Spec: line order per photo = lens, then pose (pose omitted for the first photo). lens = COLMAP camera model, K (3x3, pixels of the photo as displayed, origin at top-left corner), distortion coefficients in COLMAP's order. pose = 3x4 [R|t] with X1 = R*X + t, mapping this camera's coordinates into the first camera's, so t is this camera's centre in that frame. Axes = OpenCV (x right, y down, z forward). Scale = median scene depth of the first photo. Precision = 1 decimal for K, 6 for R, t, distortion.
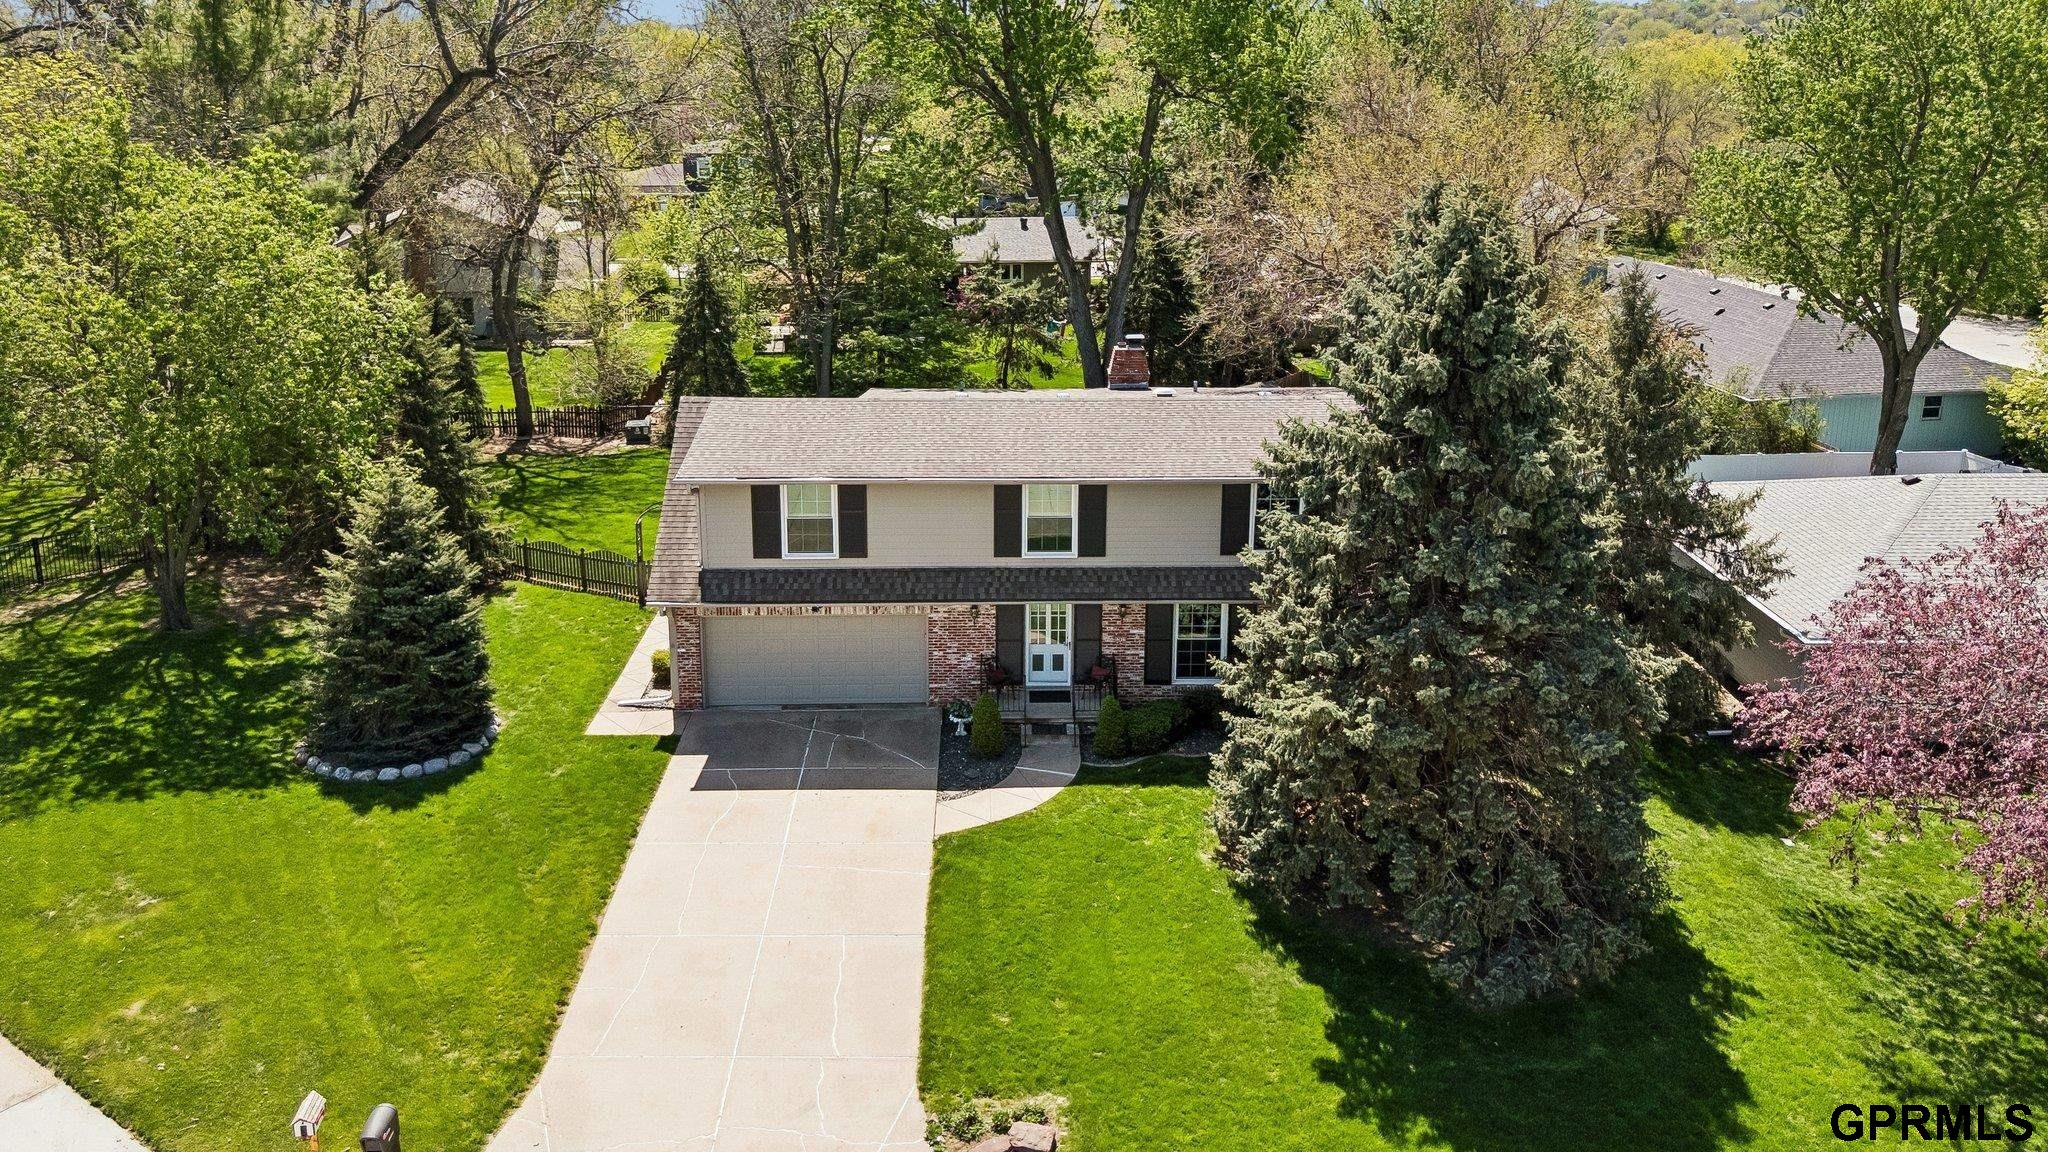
lens RADIAL K [[1557.7, 0, 1036.5], [0, 1557.7, 378.7], [0, 0, 1]] dist [0.043969, -0.027764]
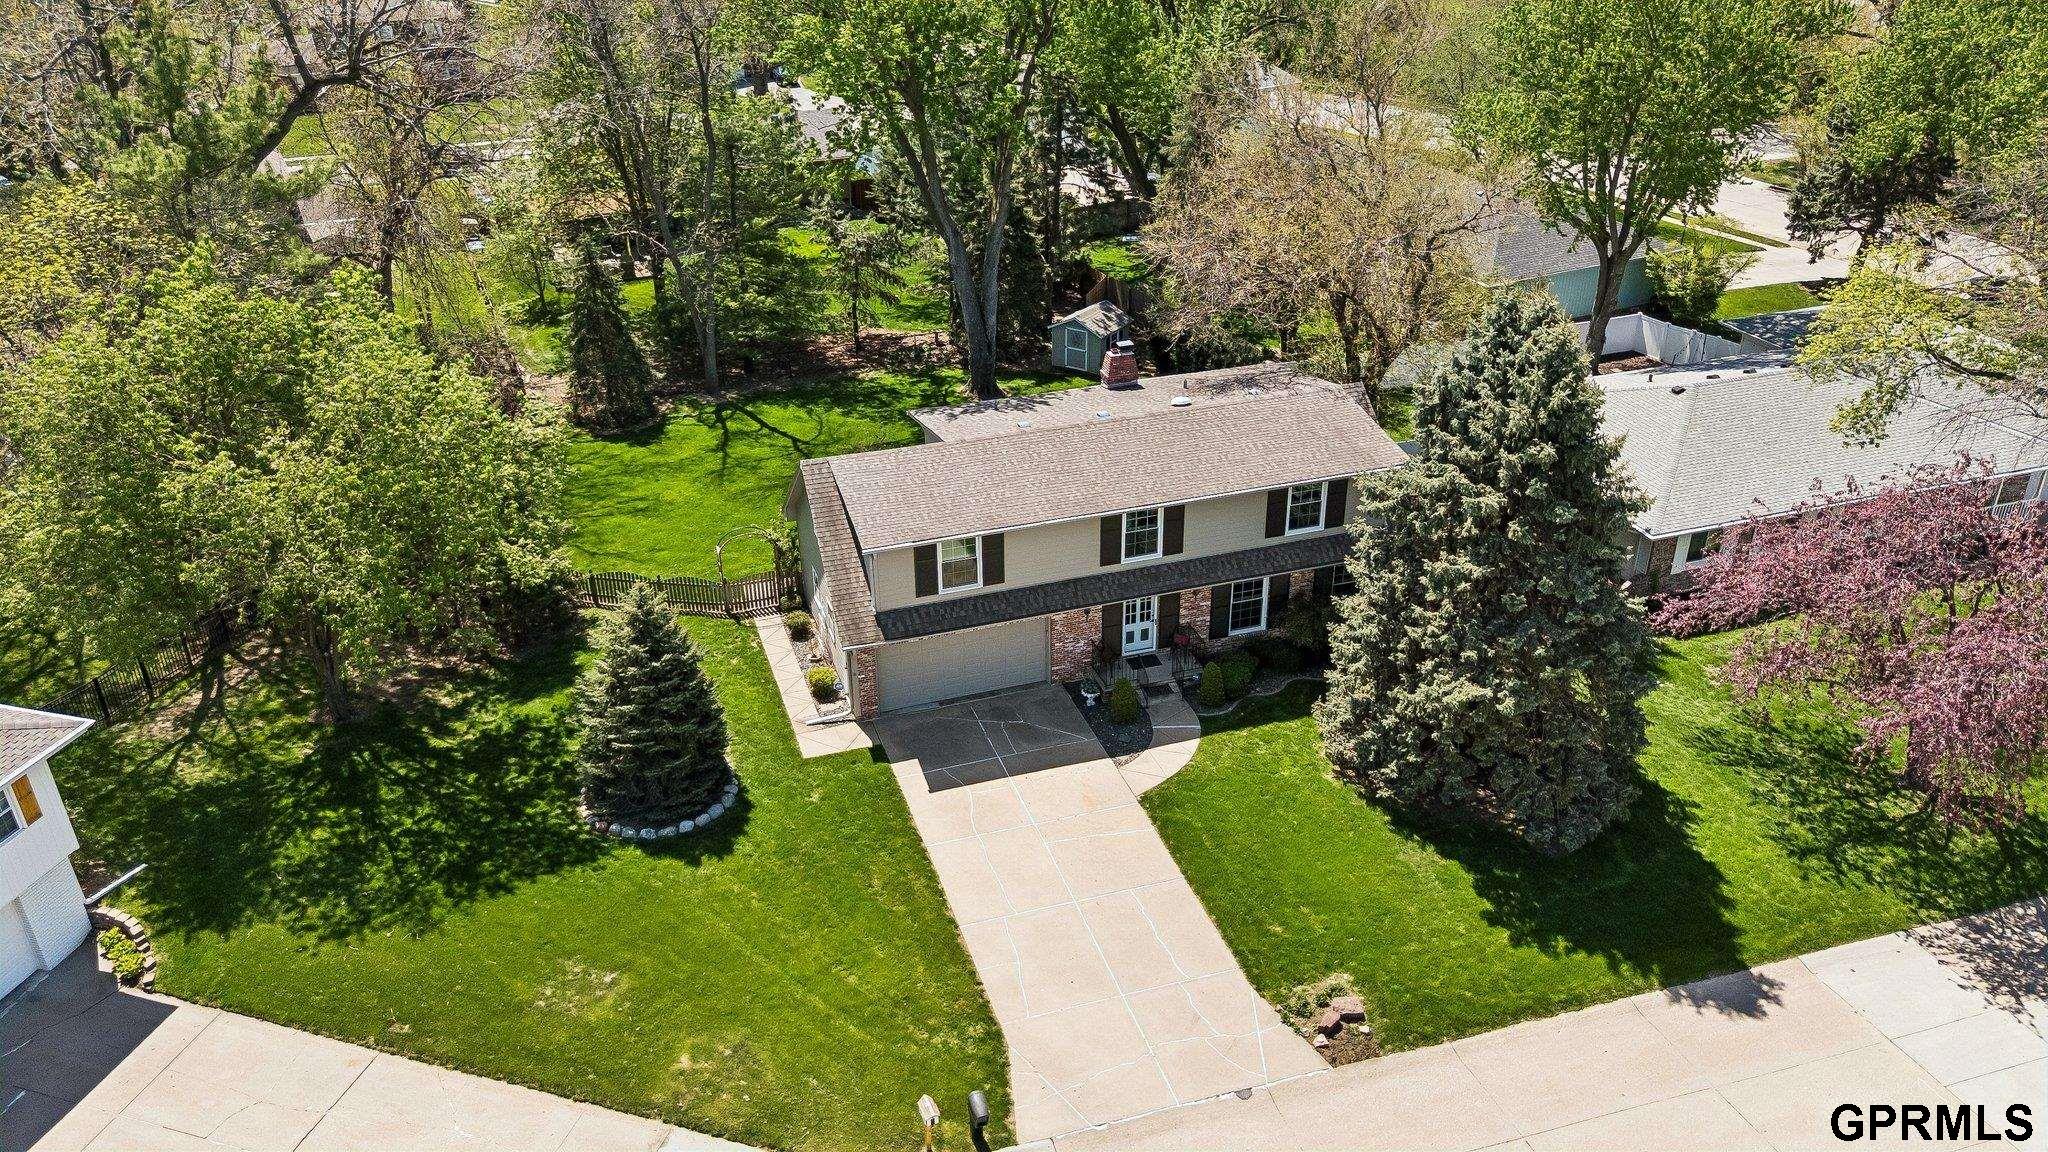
lens RADIAL K [[1527.3, 0, 1032.3], [0, 1527.3, 532.1], [0, 0, 1]] dist [0.035816, -0.005583]
pose [[0.954928, -0.143769, 0.259699, -0.428736], [0.074700, 0.963117, 0.258505, -0.253431], [-0.287285, -0.227454, 0.930447, -0.129013]]
